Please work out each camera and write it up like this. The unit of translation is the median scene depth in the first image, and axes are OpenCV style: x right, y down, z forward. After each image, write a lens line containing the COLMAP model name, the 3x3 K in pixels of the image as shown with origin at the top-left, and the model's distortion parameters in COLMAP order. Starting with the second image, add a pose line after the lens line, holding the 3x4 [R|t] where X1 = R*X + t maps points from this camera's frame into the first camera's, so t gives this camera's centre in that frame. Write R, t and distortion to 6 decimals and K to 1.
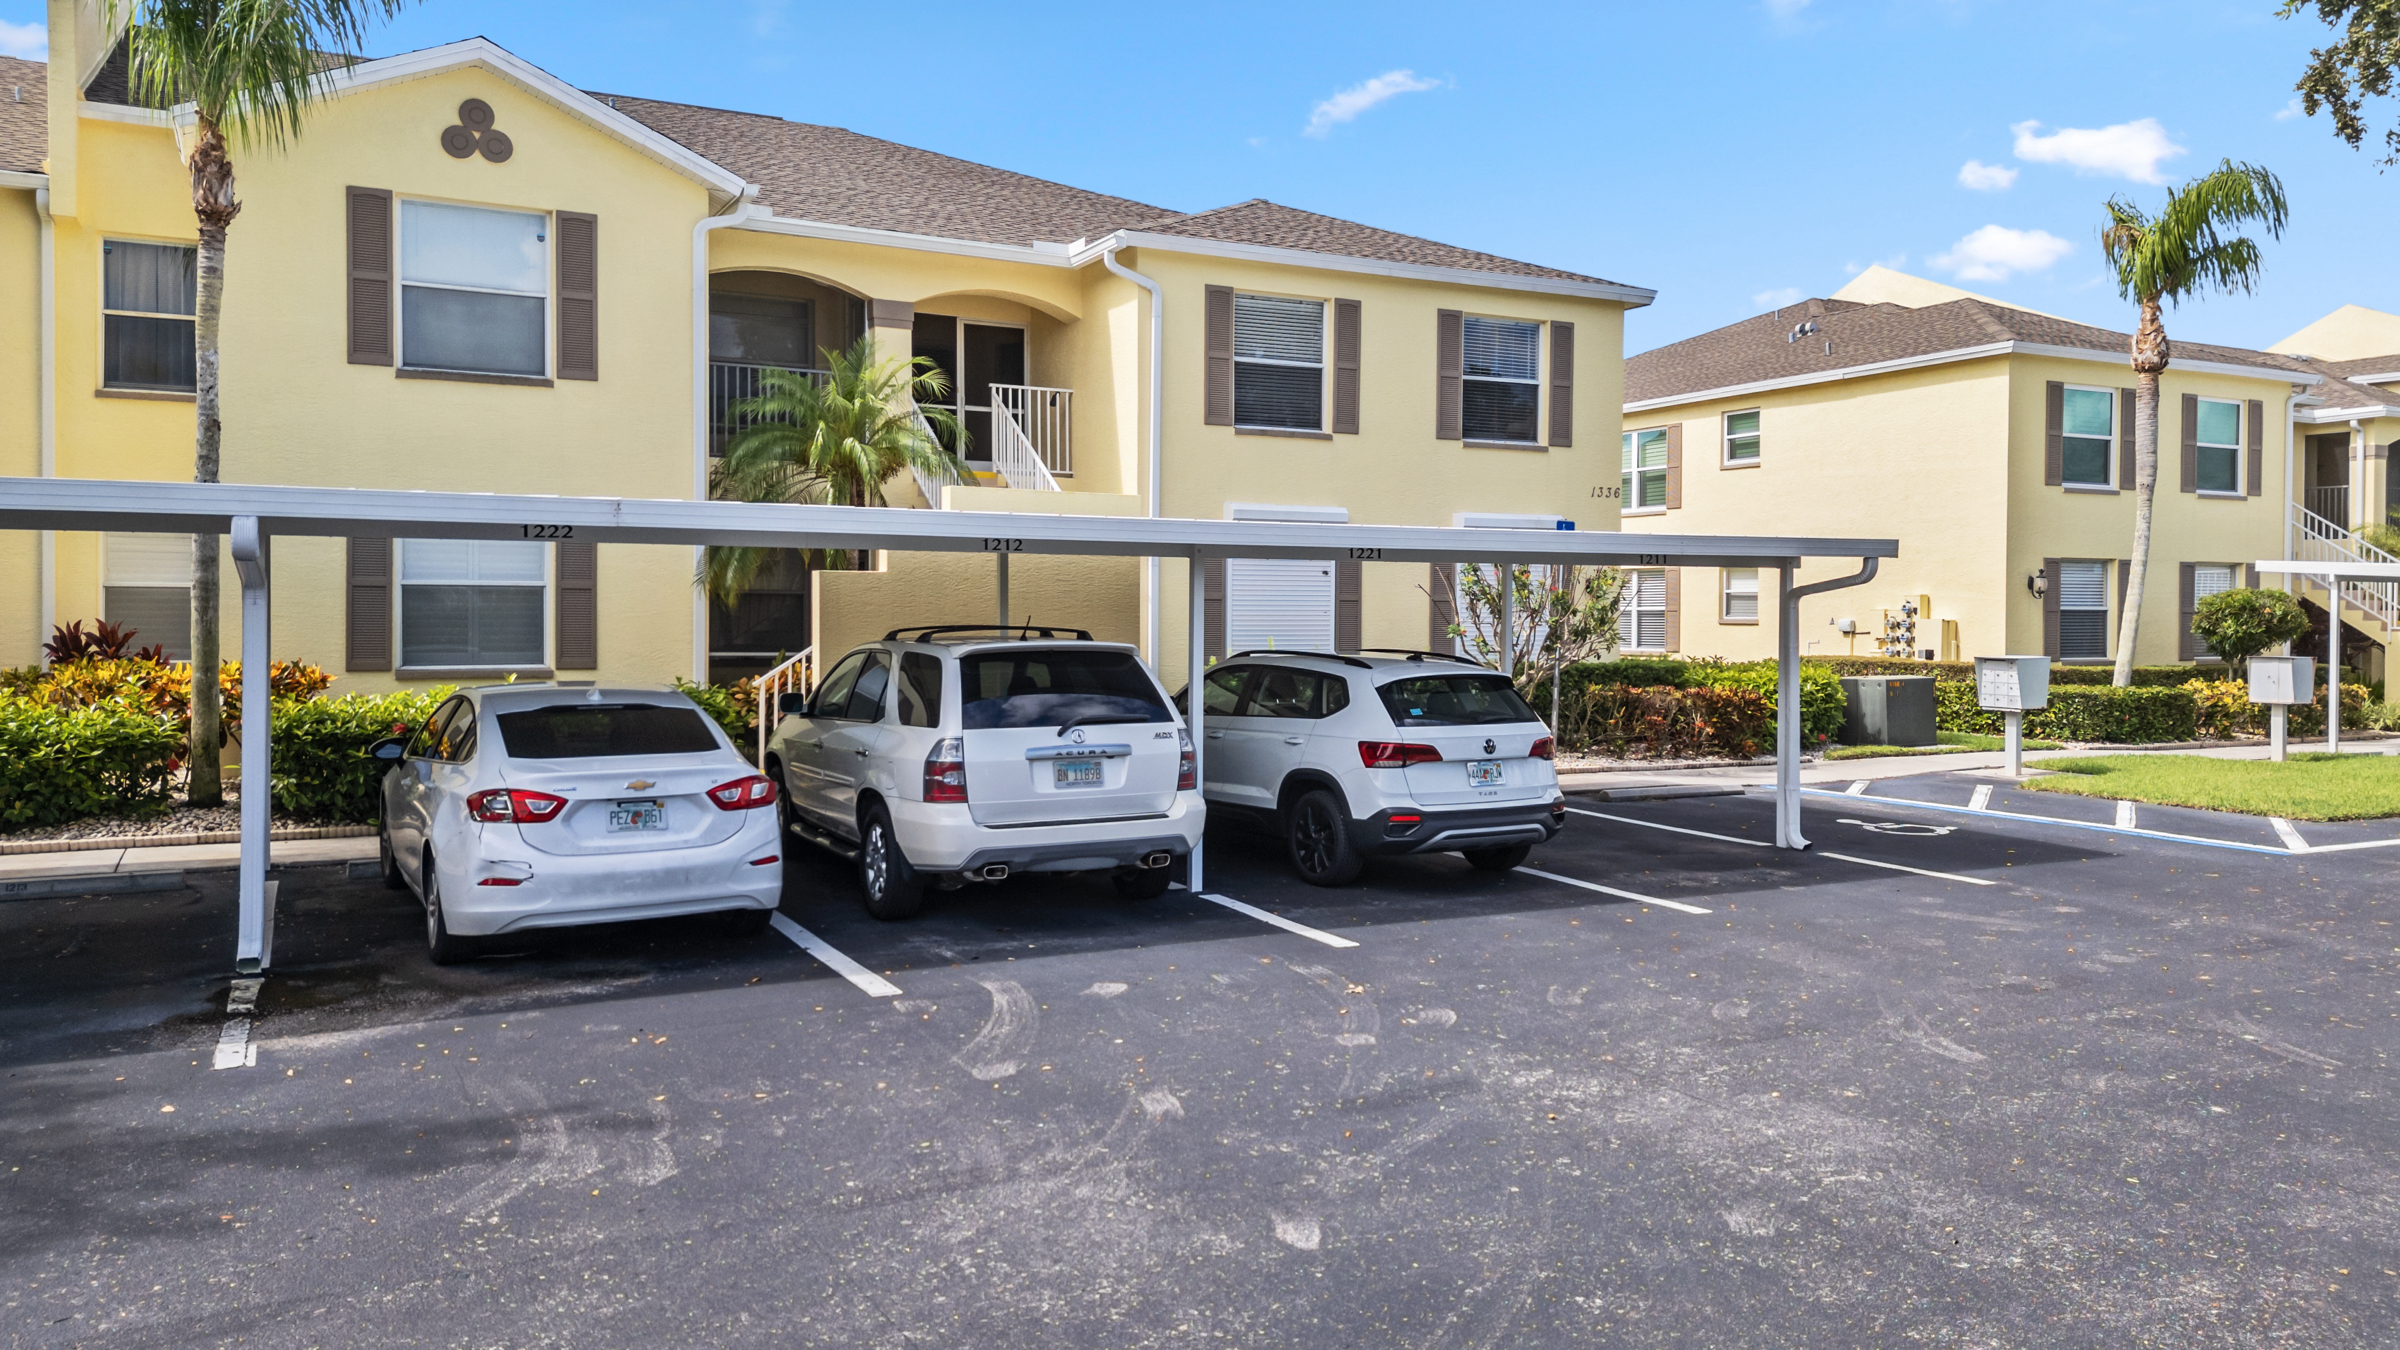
lens RADIAL K [[1735.4, 0, 1239.6], [0, 1735.4, 611.7], [0, 0, 1]] dist [0.076394, -0.089043]
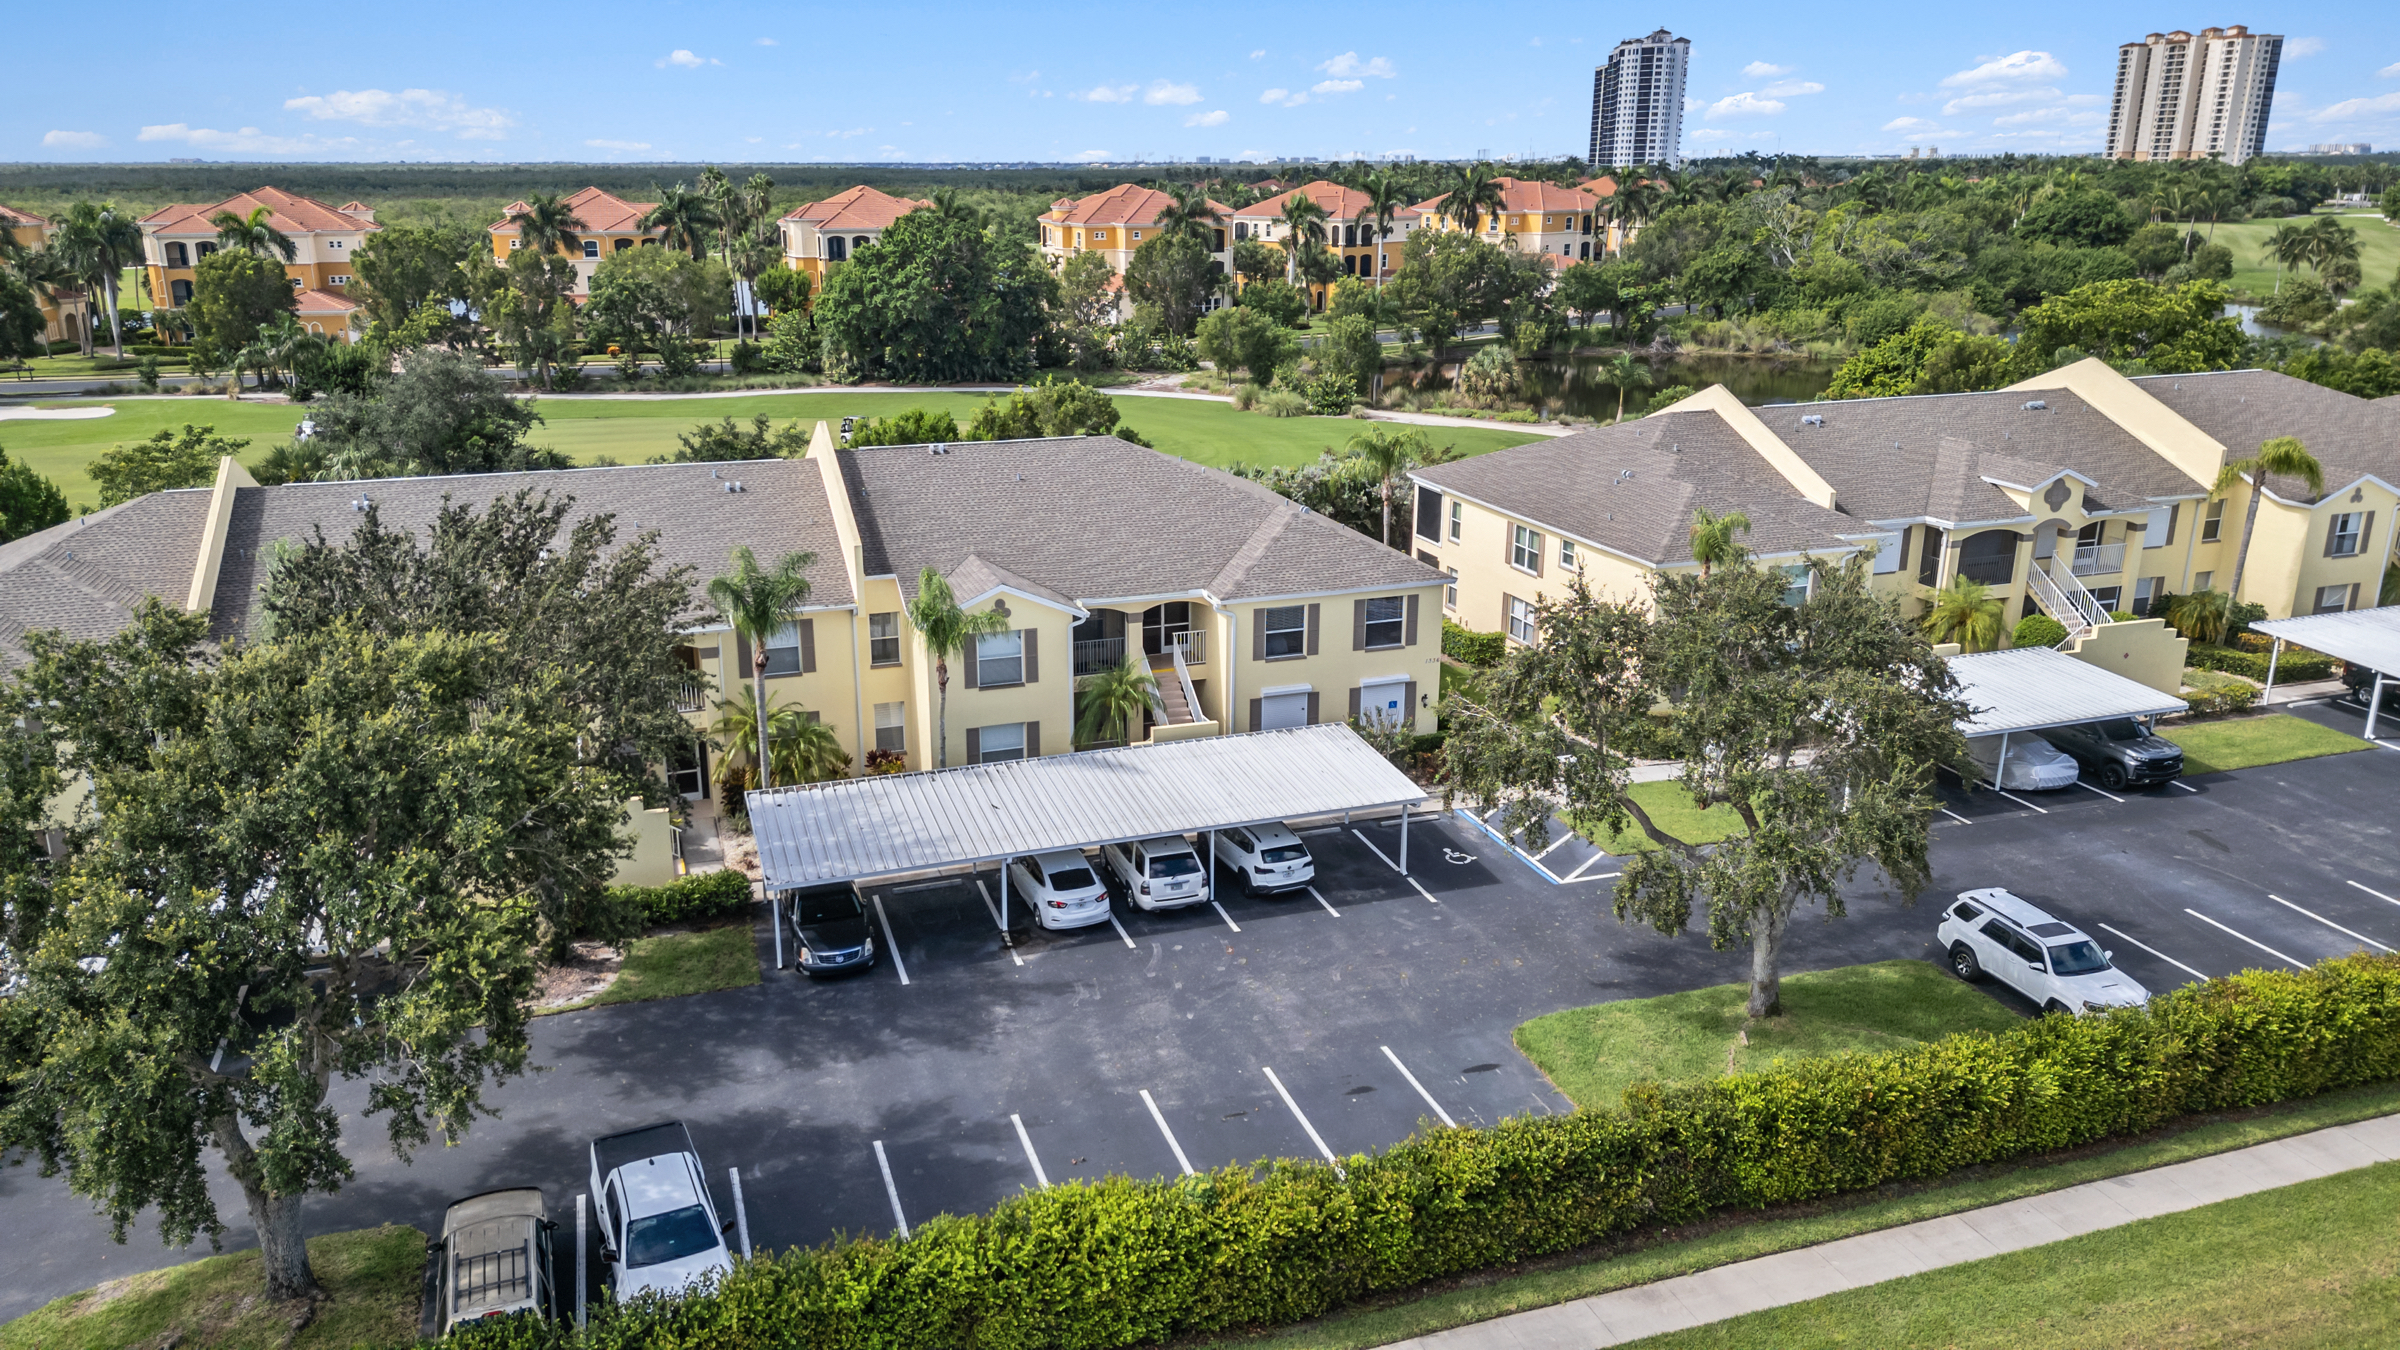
lens RADIAL K [[1719.0, 0, 1200.0], [0, 1719.0, 675.0], [0, 0, 1]] dist [0.080242, -0.085572]
pose [[0.985421, 0.044947, -0.164089, 0.318396], [0.004988, 0.956424, 0.291937, -0.823571], [0.170060, -0.288500, 0.942257, -1.414068]]
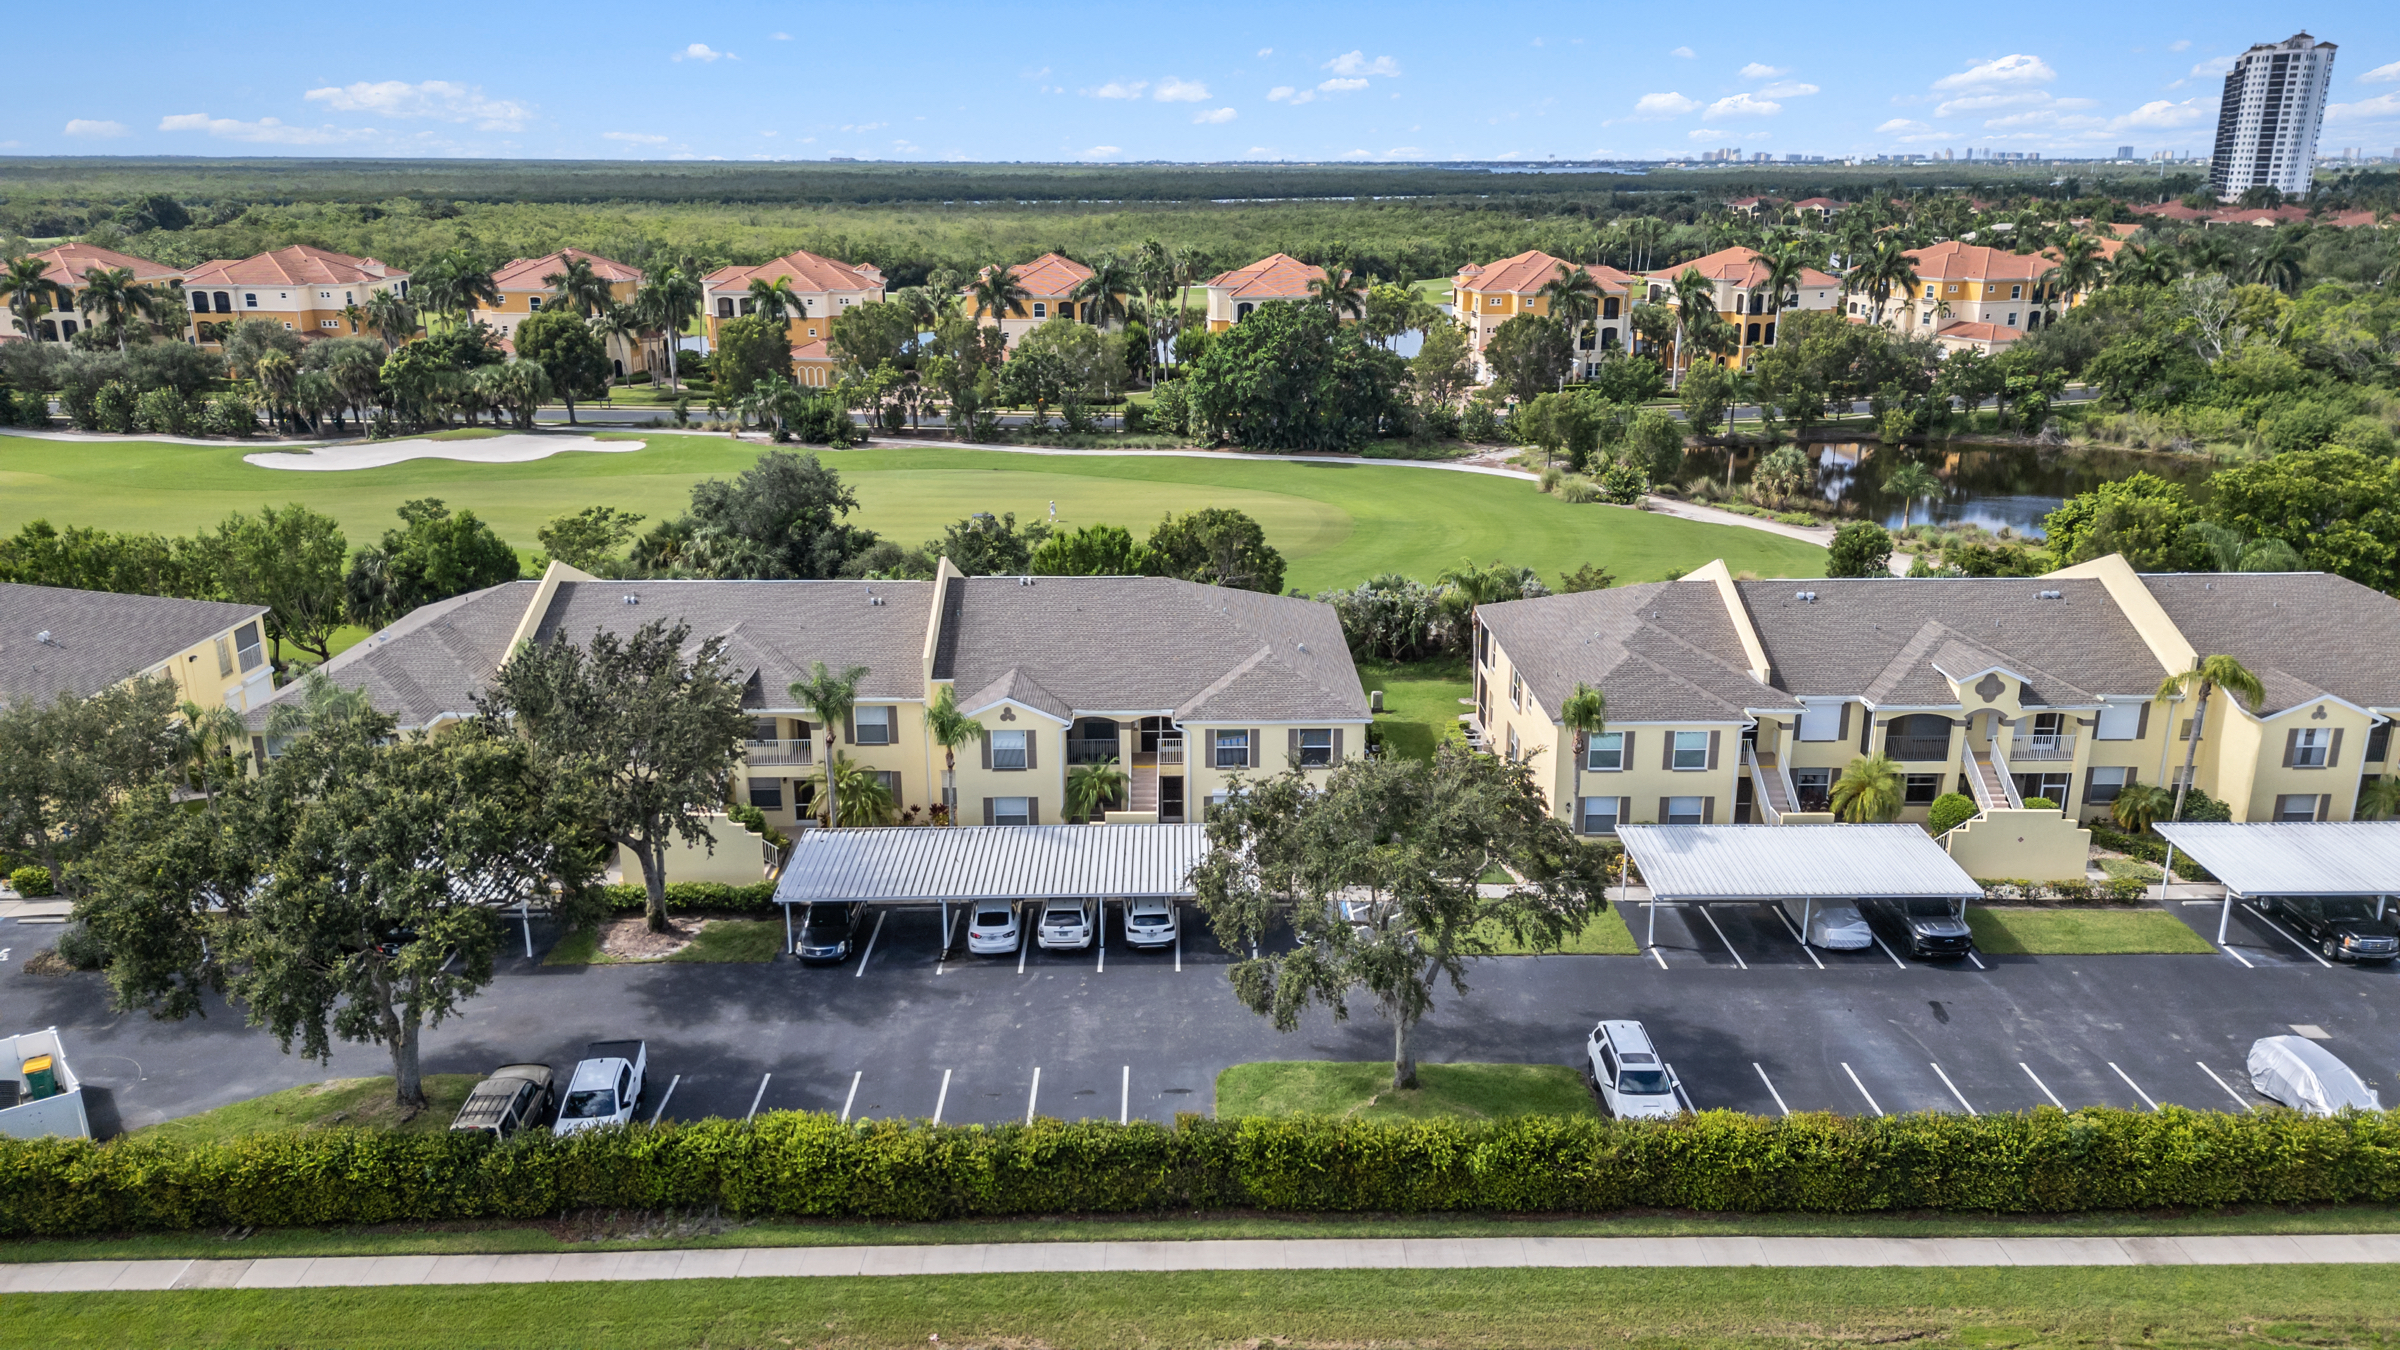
lens RADIAL K [[1719.0, 0, 1200.0], [0, 1719.0, 675.0], [0, 0, 1]] dist [0.080242, -0.085572]
pose [[0.887444, 0.132063, -0.441592, 1.405205], [0.001427, 0.957282, 0.289154, -1.232742], [0.460914, -0.257238, 0.849345, -1.780077]]
